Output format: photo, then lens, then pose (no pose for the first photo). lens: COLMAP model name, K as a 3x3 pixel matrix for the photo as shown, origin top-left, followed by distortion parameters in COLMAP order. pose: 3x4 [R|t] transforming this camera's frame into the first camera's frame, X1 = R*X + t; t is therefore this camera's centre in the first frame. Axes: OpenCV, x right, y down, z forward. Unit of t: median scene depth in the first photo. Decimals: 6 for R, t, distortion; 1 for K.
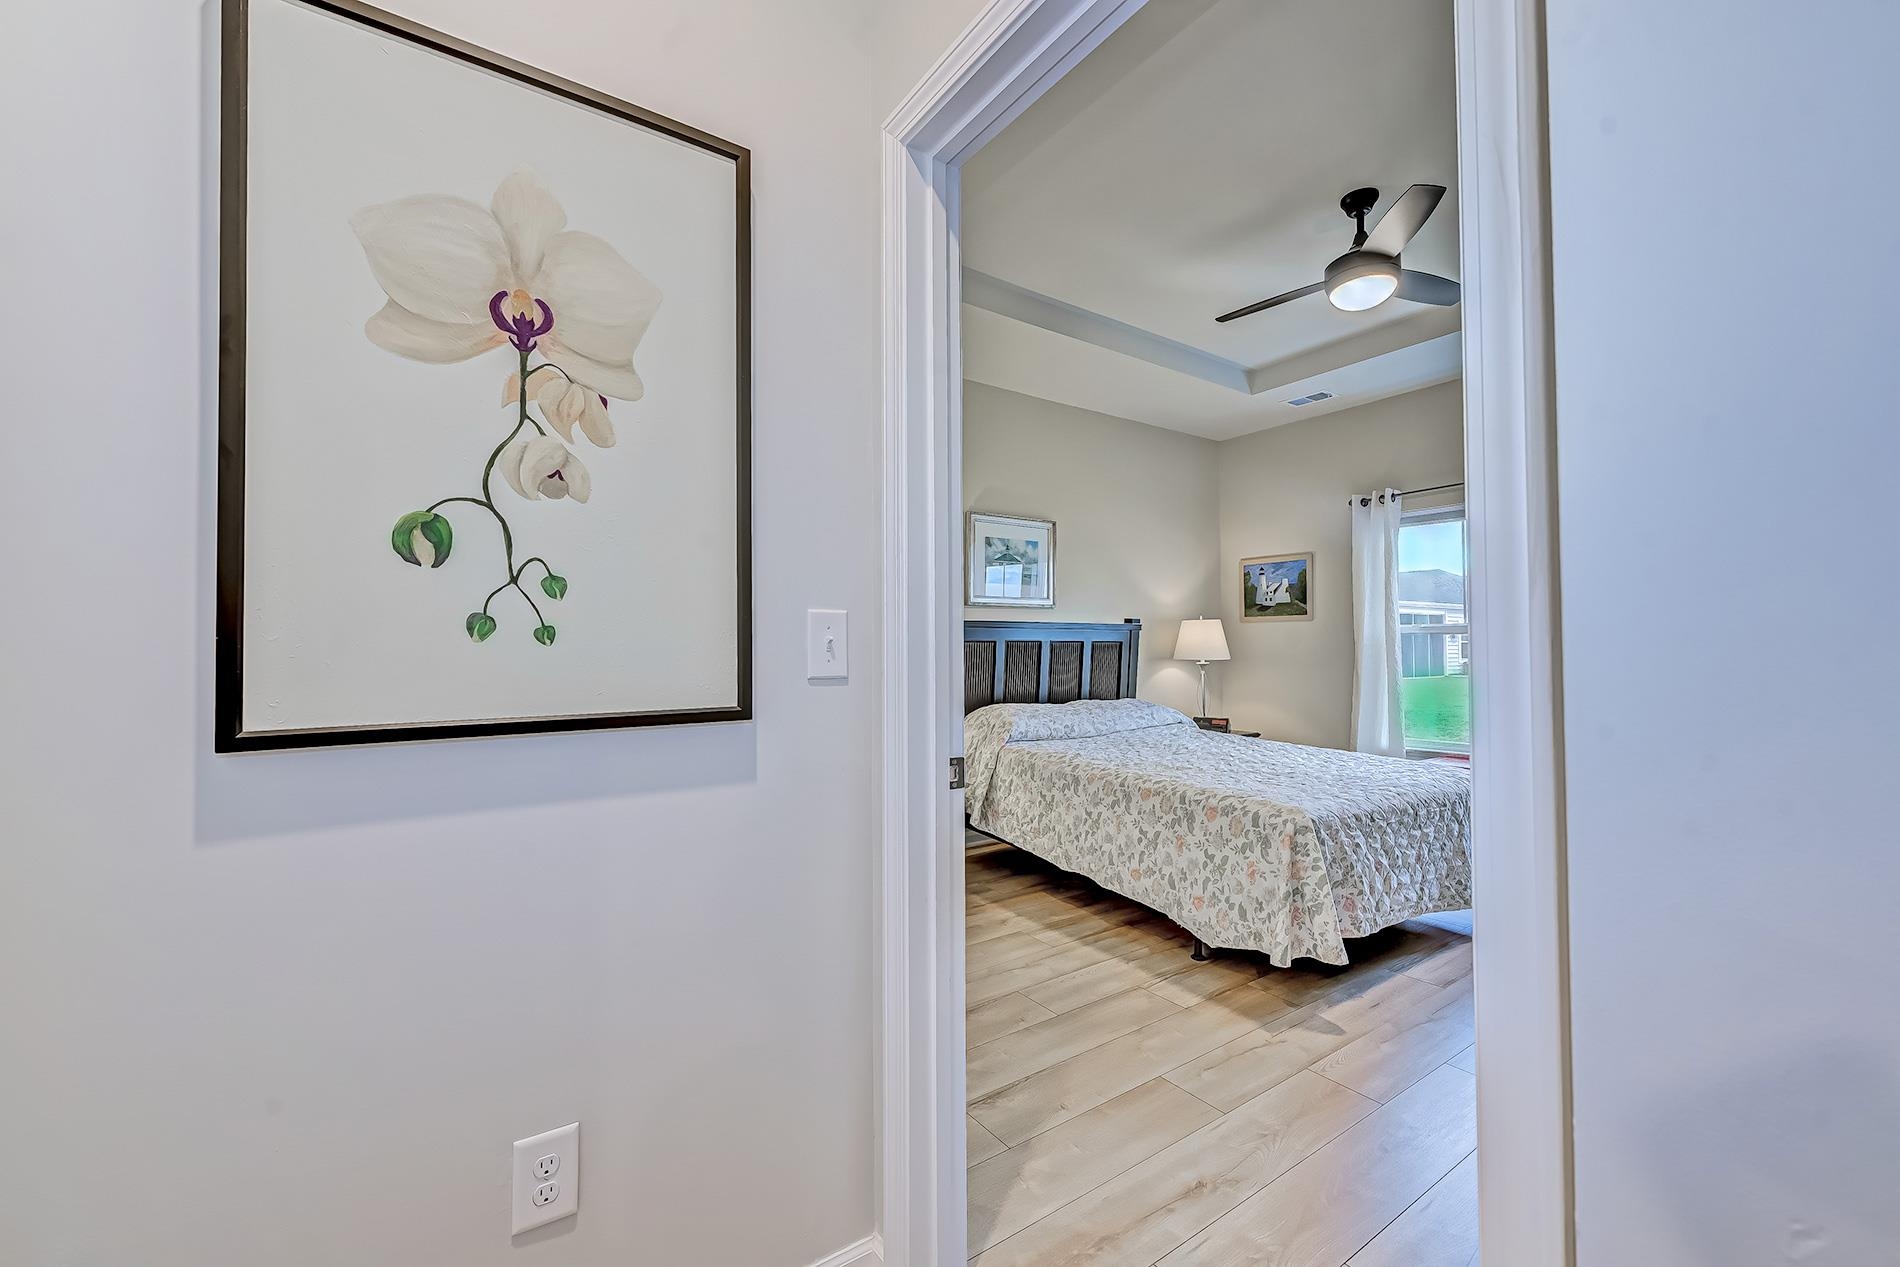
lens RADIAL K [[770.2, 0, 957.2], [0, 770.2, 632.0], [0, 0, 1]] dist [0.013195, -0.000021]
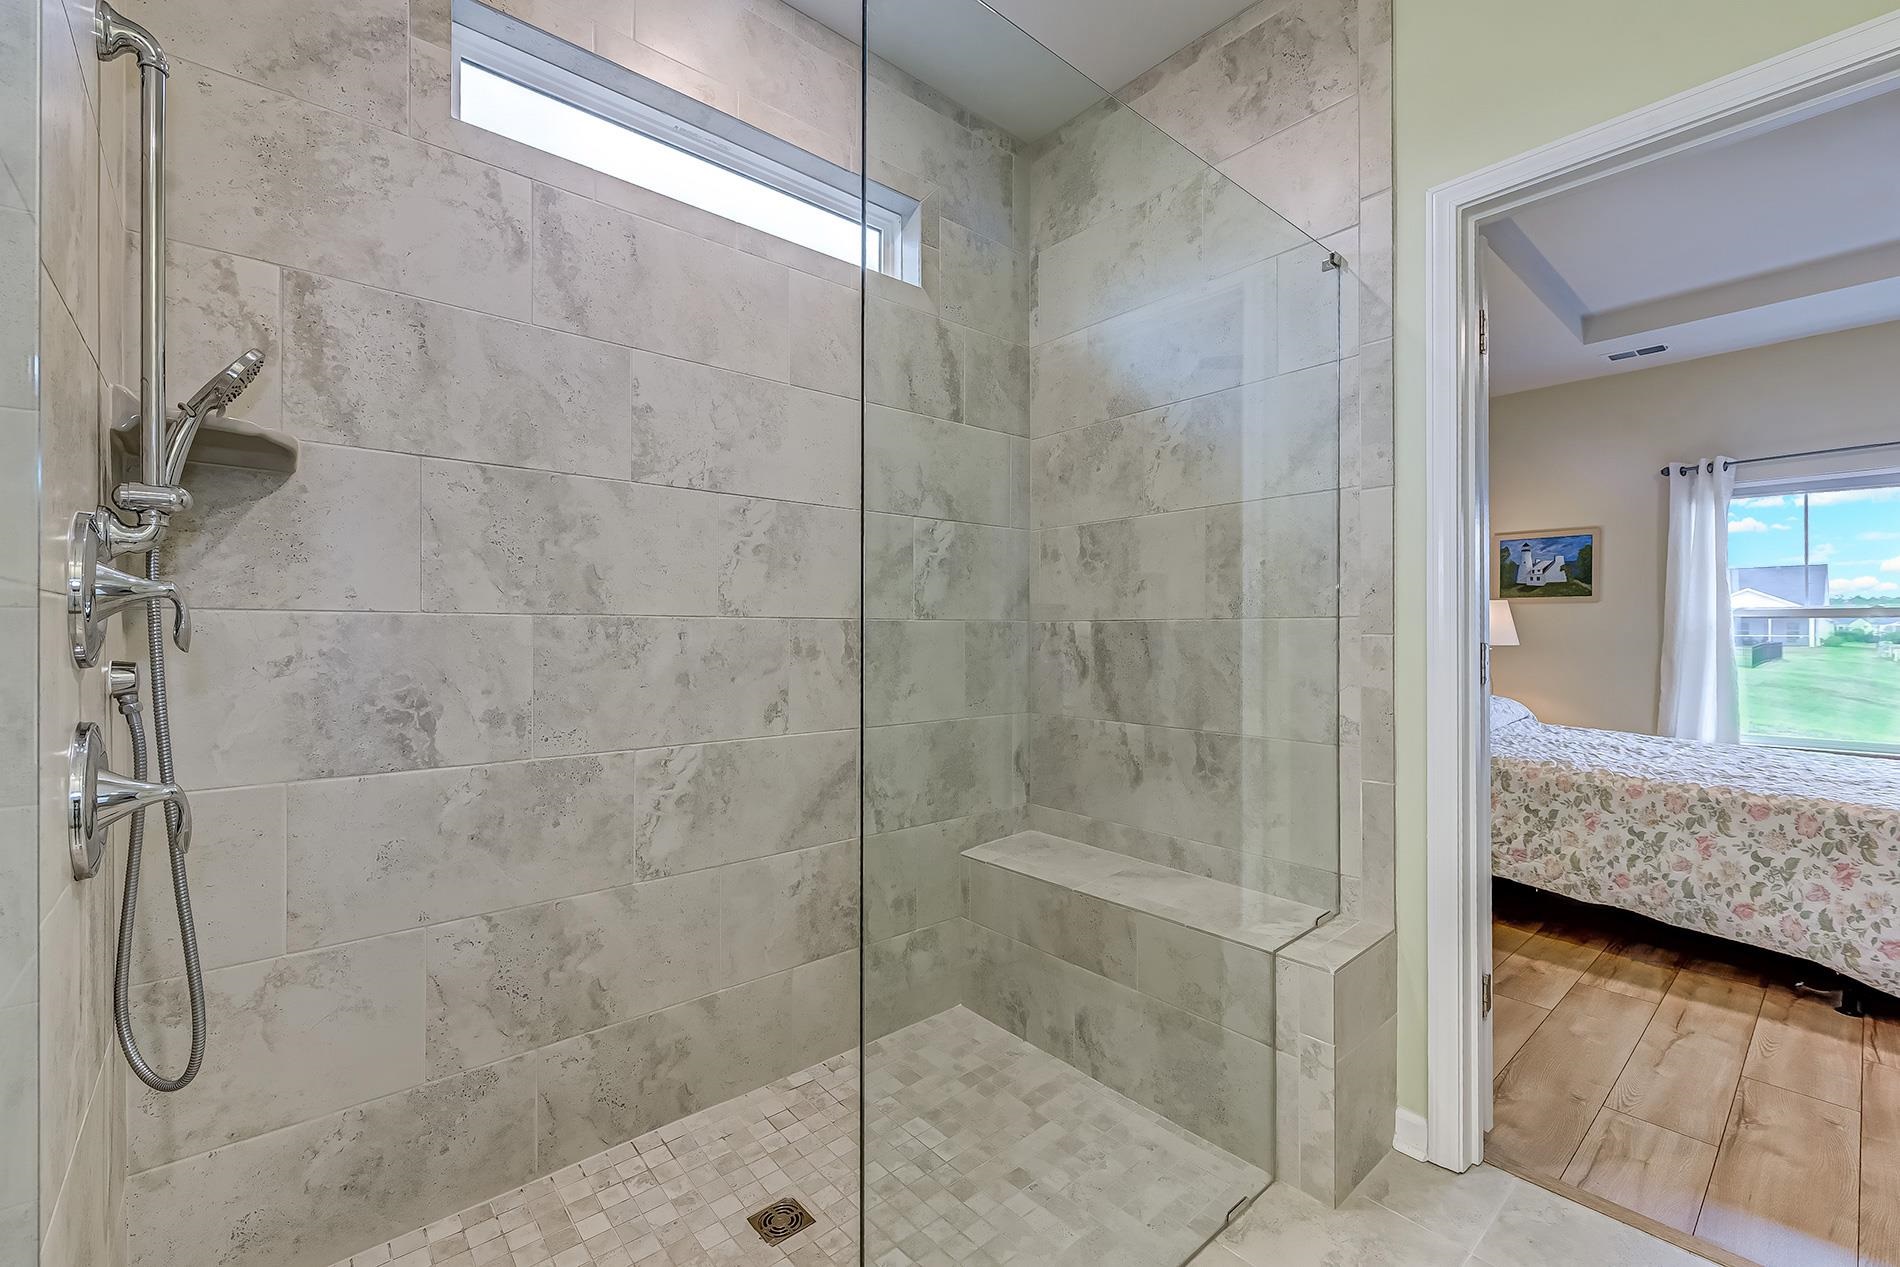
lens RADIAL K [[793.2, 0, 941.6], [0, 793.2, 629.0], [0, 0, 1]] dist [0.001519, -0.000594]
pose [[0.995571, 0.005440, 0.093854, -0.644617], [-0.007025, 0.999838, 0.016566, 0.010456], [-0.093748, -0.017152, 0.995448, 0.240120]]
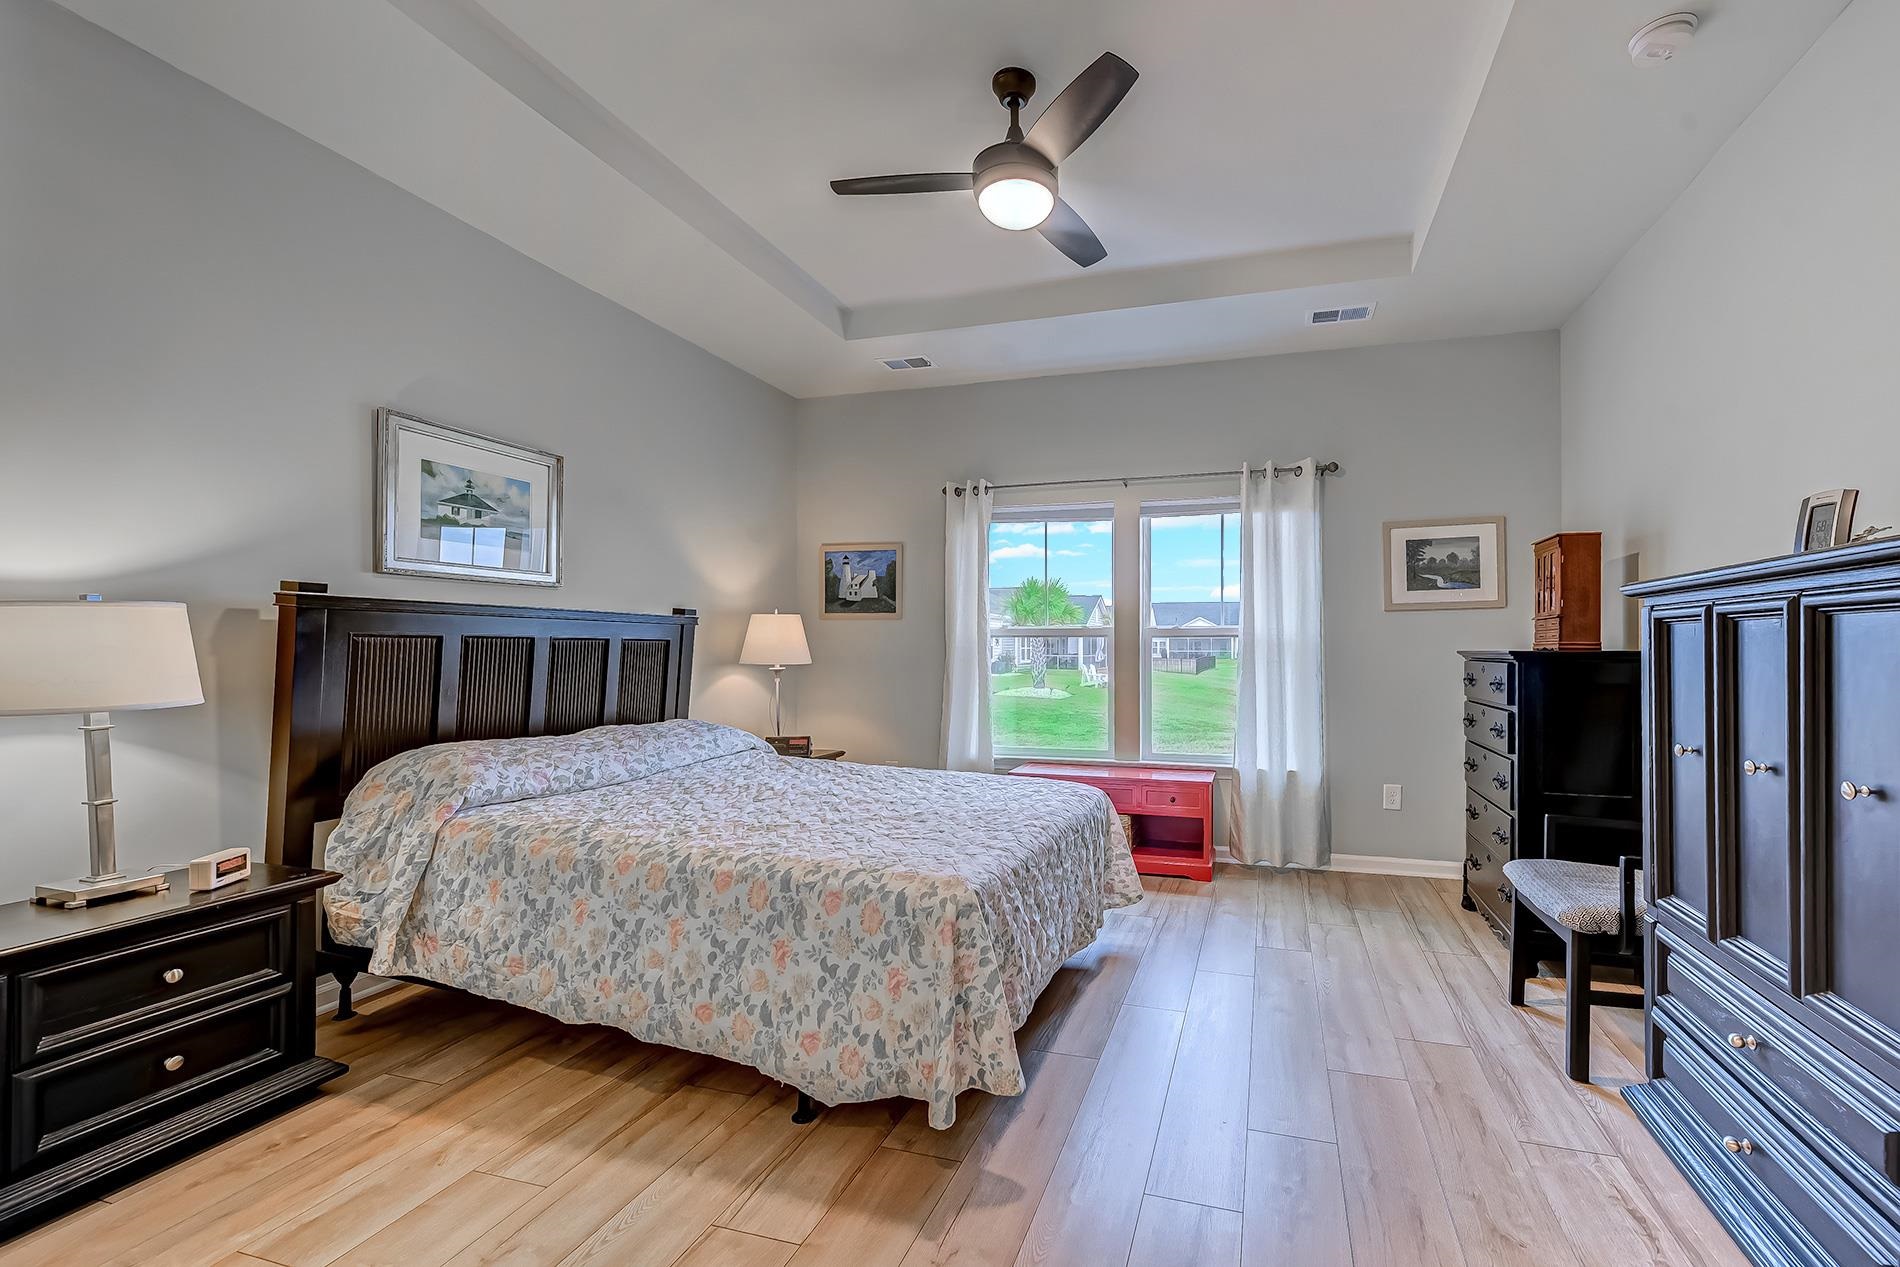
lens RADIAL K [[782.6, 0, 1055.1], [0, 782.6, 648.9], [0, 0, 1]] dist [0.004377, 0.000058]
pose [[0.773089, 0.007002, 0.634259, 0.043799], [-0.019865, 0.999716, 0.013176, 0.005827], [-0.633987, -0.022786, 0.773008, 0.316342]]
